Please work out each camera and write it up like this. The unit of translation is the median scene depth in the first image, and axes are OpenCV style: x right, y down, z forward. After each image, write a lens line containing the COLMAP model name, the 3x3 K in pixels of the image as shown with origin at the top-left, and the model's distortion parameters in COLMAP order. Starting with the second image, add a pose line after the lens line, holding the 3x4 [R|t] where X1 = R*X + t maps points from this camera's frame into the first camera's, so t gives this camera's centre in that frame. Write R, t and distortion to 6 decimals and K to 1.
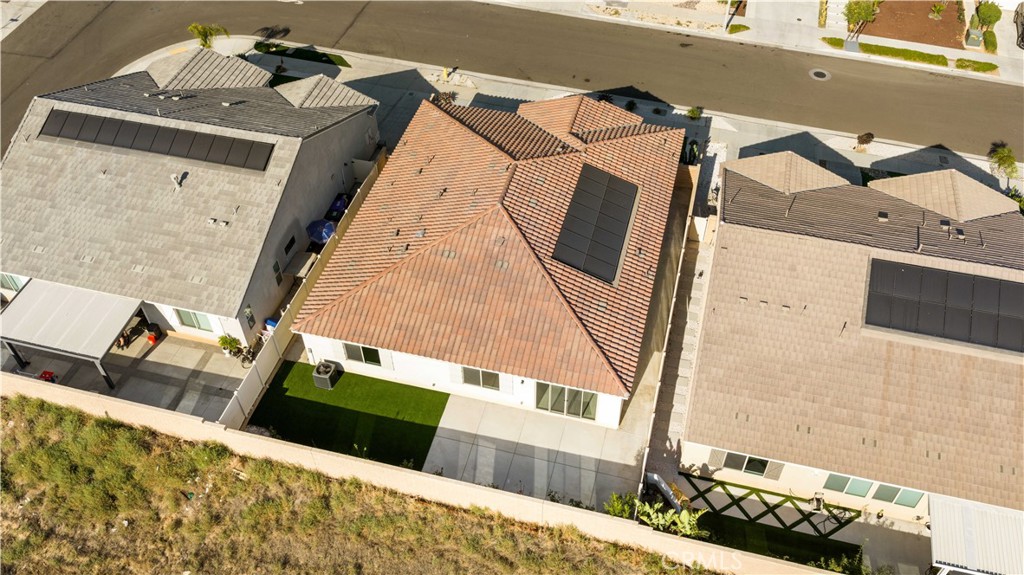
lens RADIAL K [[843.5, 0, 516.2], [0, 843.5, 287.4], [0, 0, 1]] dist [0.032257, -0.056408]
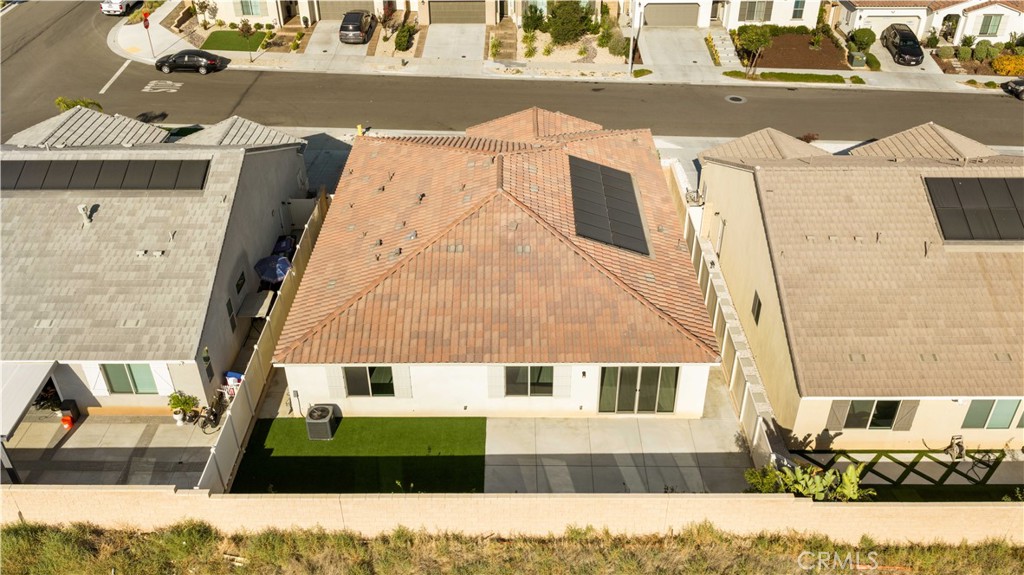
lens RADIAL K [[843.5, 0, 516.2], [0, 843.5, 287.4], [0, 0, 1]] dist [0.032257, -0.056408]
pose [[0.968588, -0.137515, 0.207187, -0.195642], [0.177975, 0.965249, -0.191364, 0.162940], [-0.173671, 0.222227, 0.959403, 0.209830]]
